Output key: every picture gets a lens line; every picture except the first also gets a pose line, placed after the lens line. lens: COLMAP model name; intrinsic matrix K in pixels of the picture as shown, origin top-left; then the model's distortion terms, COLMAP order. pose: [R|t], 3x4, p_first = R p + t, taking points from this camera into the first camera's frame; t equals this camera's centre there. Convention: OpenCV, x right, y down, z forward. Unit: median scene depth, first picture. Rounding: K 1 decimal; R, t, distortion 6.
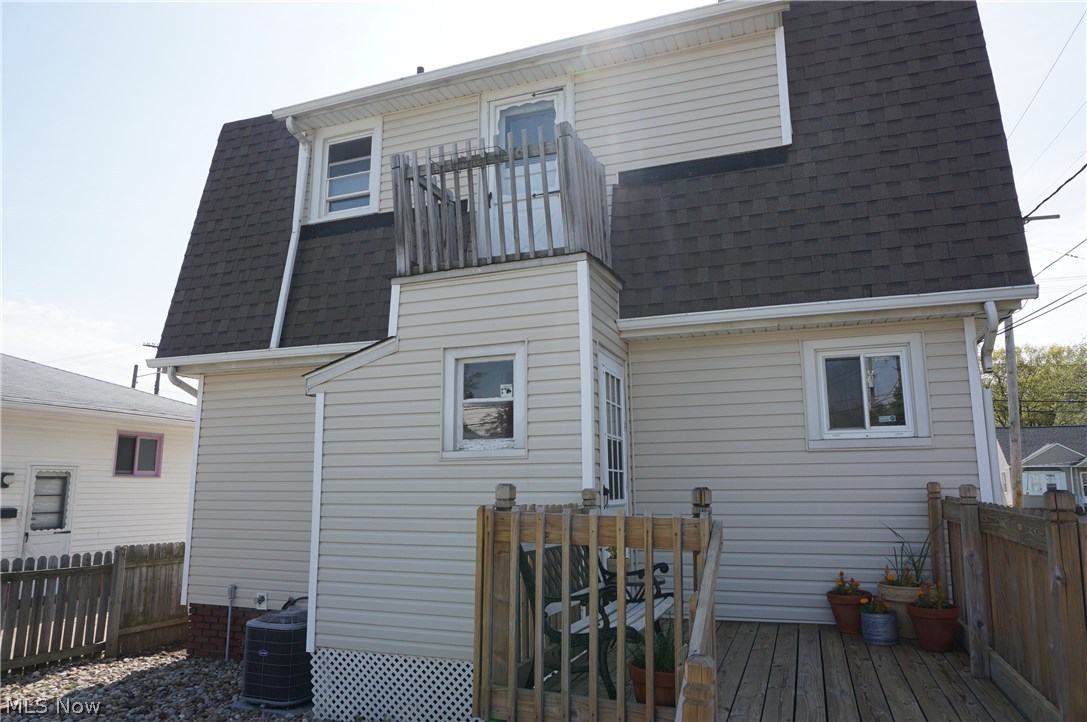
lens RADIAL K [[727.4, 0, 541.5], [0, 727.4, 355.3], [0, 0, 1]] dist [-0.039469, 0.028210]
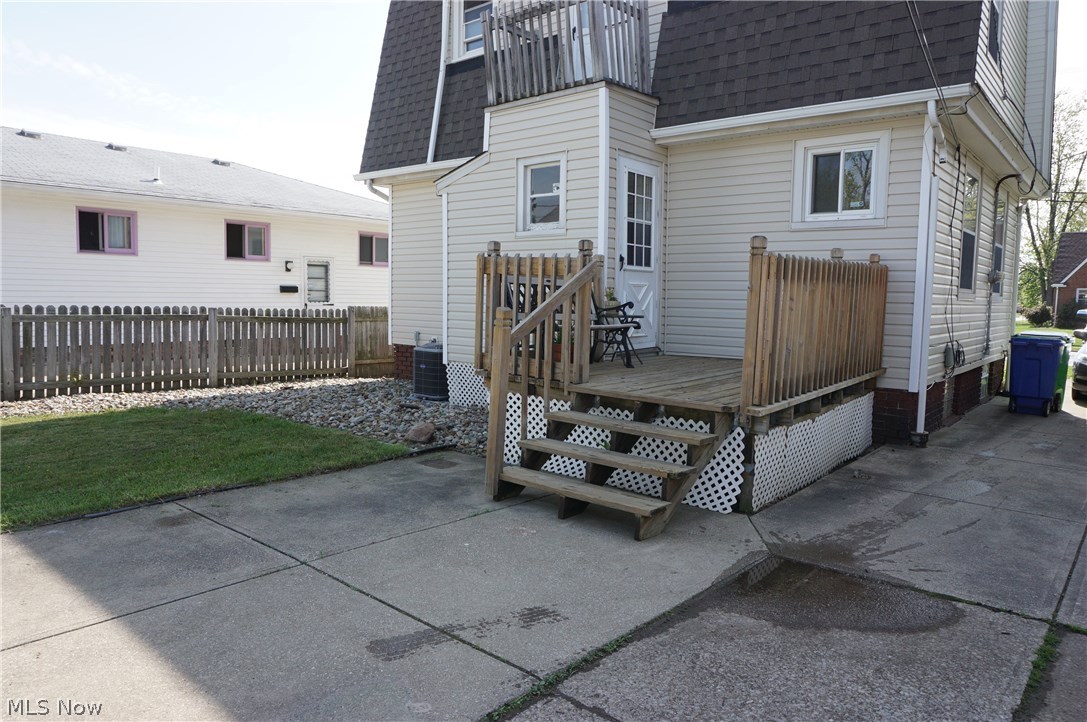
lens RADIAL K [[727.4, 0, 538.2], [0, 727.4, 352.6], [0, 0, 1]] dist [-0.039469, 0.028210]
pose [[0.943292, 0.046420, -0.328703, 0.367217], [0.038698, 0.968047, 0.247764, 0.007547], [0.329701, -0.246434, 0.911355, -0.342017]]
